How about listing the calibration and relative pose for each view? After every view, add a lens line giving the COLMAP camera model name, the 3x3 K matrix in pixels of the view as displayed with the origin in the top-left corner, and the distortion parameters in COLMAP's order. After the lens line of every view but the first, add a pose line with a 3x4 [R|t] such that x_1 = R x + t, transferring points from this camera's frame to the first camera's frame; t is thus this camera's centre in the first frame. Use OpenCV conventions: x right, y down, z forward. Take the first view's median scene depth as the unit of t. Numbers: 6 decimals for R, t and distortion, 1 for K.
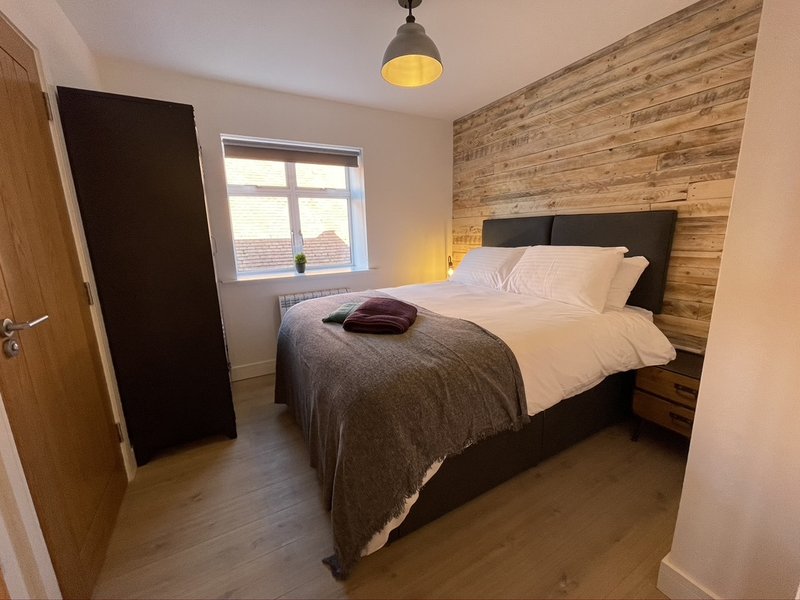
lens RADIAL K [[317.9, 0, 400.0], [0, 317.9, 300.0], [0, 0, 1]] dist [-0.015502, 0.002884]
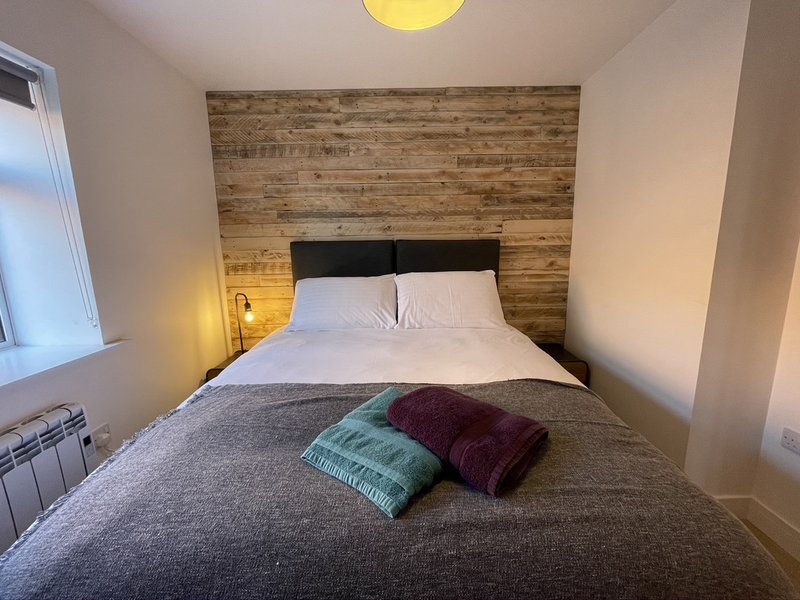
lens RADIAL K [[317.9, 0, 400.0], [0, 317.9, 300.0], [0, 0, 1]] dist [-0.015502, 0.002884]
pose [[0.486097, -0.136215, 0.863224, -0.369417], [0.184737, 0.981472, 0.050846, -0.140096], [-0.854156, 0.134753, 0.502254, 0.549345]]
